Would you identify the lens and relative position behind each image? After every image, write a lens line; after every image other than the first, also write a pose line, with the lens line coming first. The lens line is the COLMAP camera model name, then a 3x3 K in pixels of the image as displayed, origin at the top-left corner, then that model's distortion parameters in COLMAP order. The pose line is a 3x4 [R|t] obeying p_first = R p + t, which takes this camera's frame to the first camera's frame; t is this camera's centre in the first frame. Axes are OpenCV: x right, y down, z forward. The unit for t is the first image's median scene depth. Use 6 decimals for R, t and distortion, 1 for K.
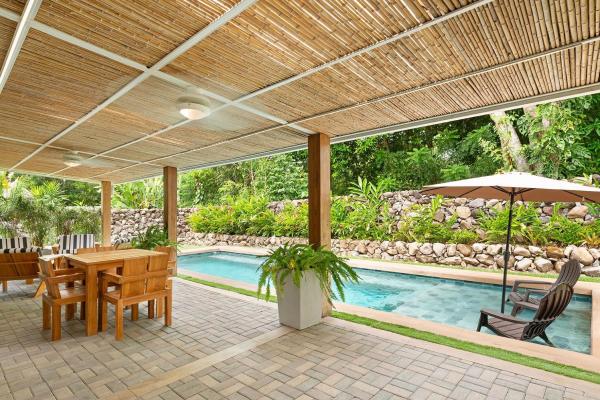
lens RADIAL K [[310.9, 0, 305.6], [0, 310.9, 215.6], [0, 0, 1]] dist [0.000635, -0.001270]
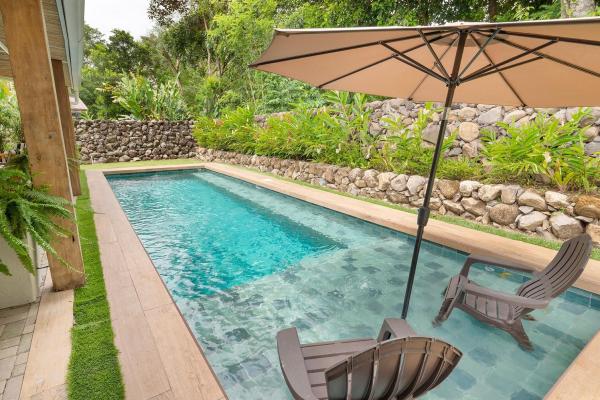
lens RADIAL K [[310.9, 0, 308.2], [0, 310.9, 185.5], [0, 0, 1]] dist [0.000635, -0.001270]
pose [[0.975753, 0.065870, -0.208726, 0.328097], [-0.030849, 0.985508, 0.166798, 0.002763], [0.216688, -0.156314, 0.963645, 0.280007]]
